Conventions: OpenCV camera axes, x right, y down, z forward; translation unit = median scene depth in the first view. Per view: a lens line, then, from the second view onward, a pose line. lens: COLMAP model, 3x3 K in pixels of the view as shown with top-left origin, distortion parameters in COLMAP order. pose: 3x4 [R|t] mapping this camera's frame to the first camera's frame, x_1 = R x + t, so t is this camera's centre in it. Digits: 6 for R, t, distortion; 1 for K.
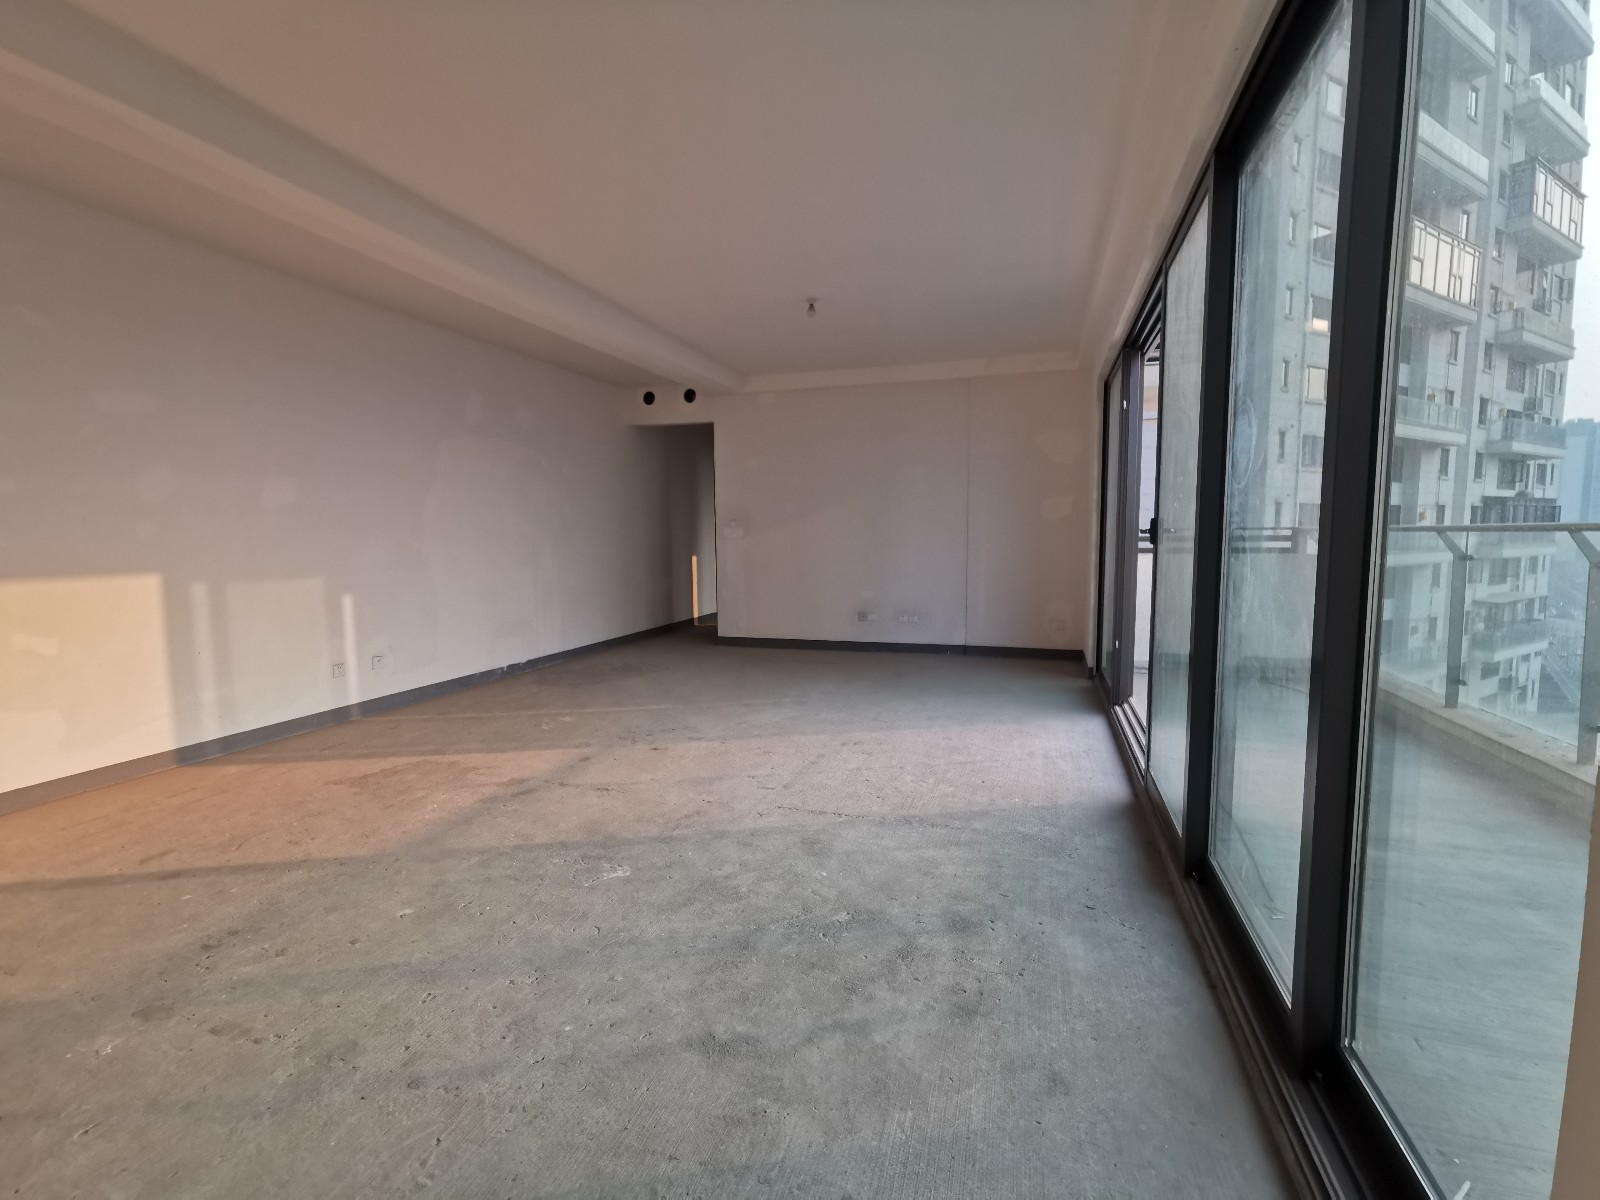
lens RADIAL K [[749.5, 0, 800.0], [0, 749.5, 600.0], [0, 0, 1]] dist [-0.012261, 0.000493]
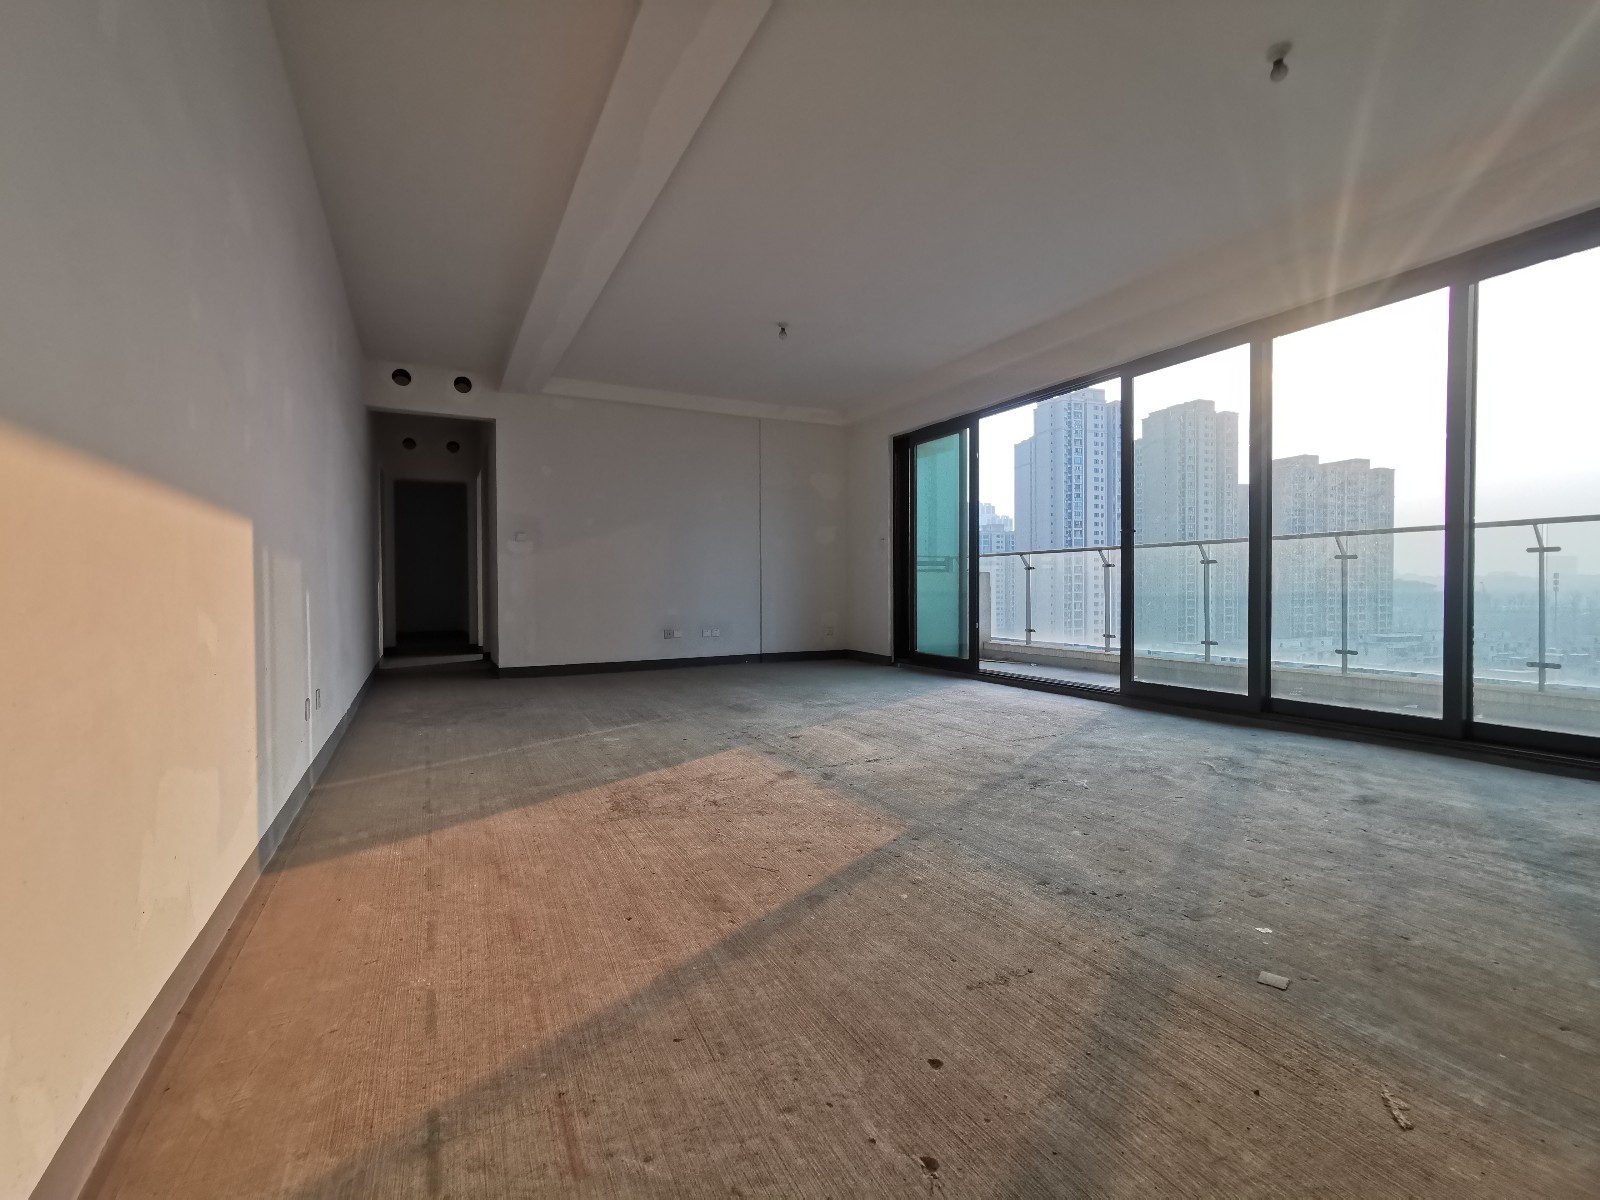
lens RADIAL K [[749.5, 0, 800.0], [0, 749.5, 600.0], [0, 0, 1]] dist [-0.012261, 0.000493]
pose [[0.703323, -0.007115, 0.710835, -0.564173], [0.062563, 0.996689, -0.051927, 0.044456], [-0.708112, 0.080993, 0.701439, 0.186123]]
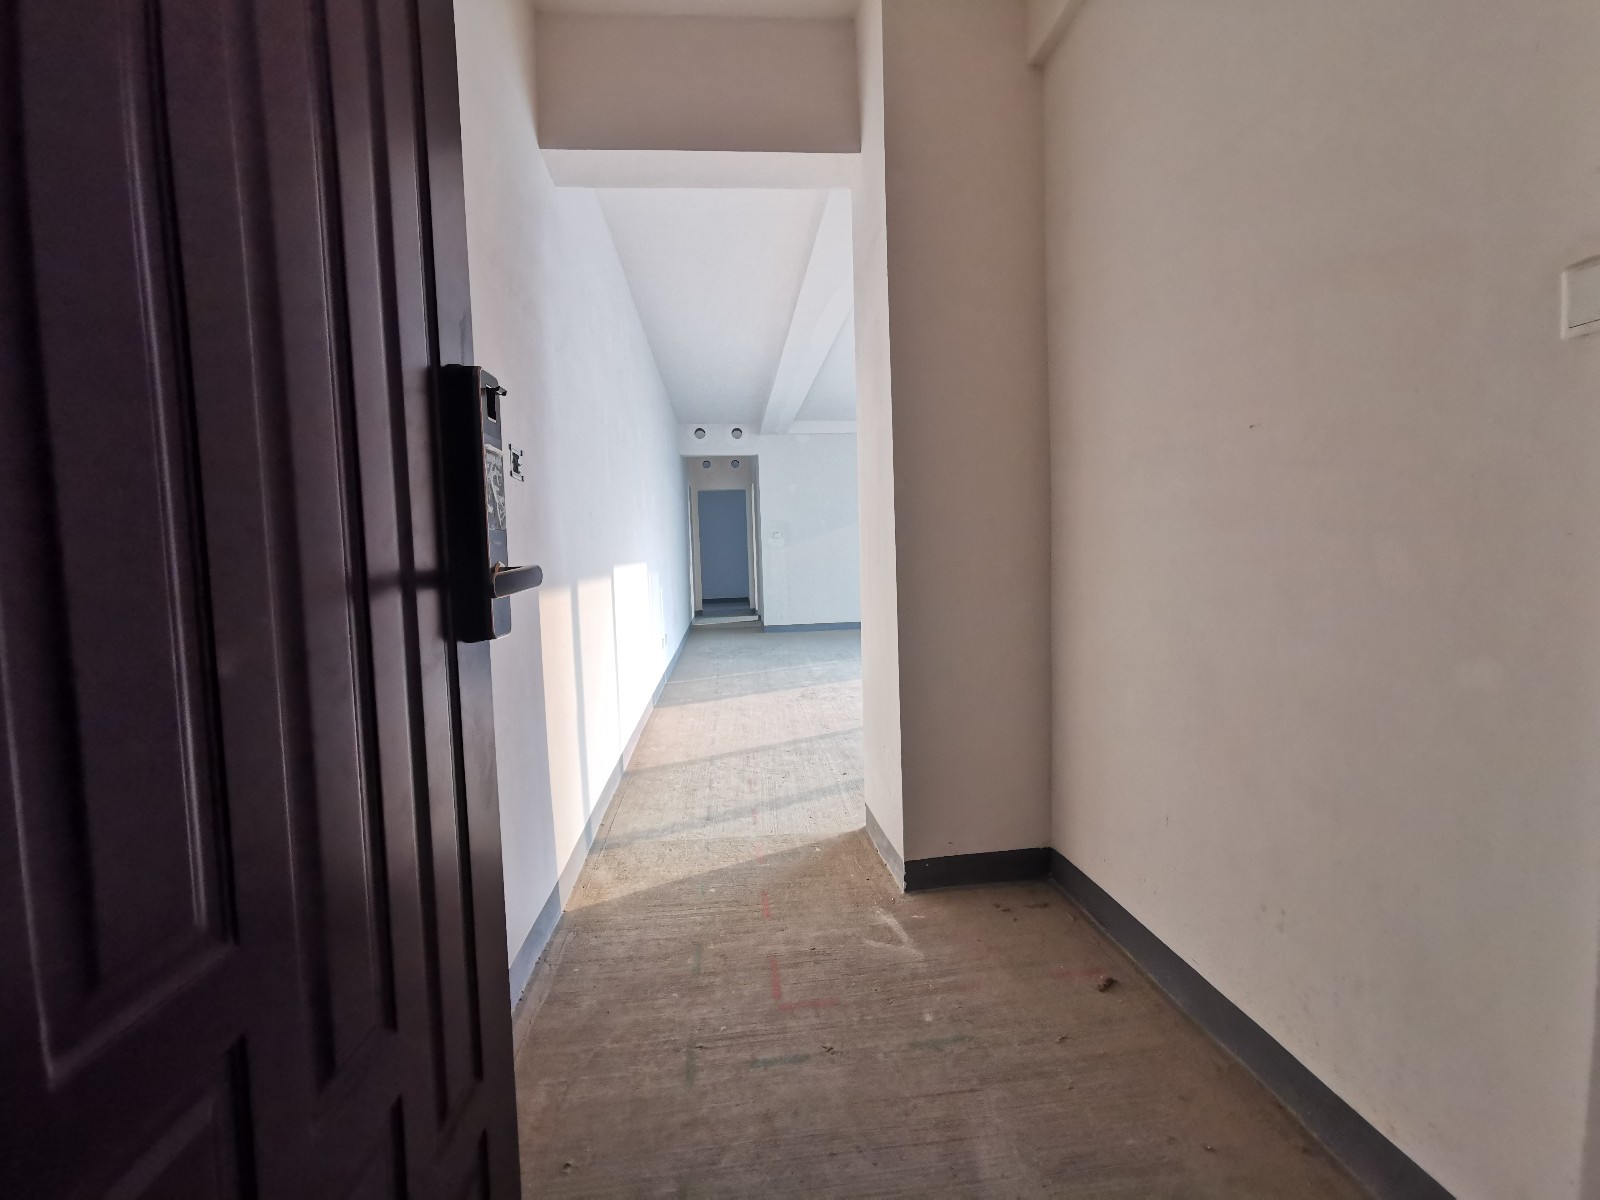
lens RADIAL K [[749.5, 0, 800.0], [0, 749.5, 600.0], [0, 0, 1]] dist [-0.012261, 0.000493]
pose [[0.911252, -0.049133, 0.408908, -0.675810], [0.063535, 0.997744, -0.021703, 0.044136], [-0.406919, 0.045757, 0.912318, -0.199624]]
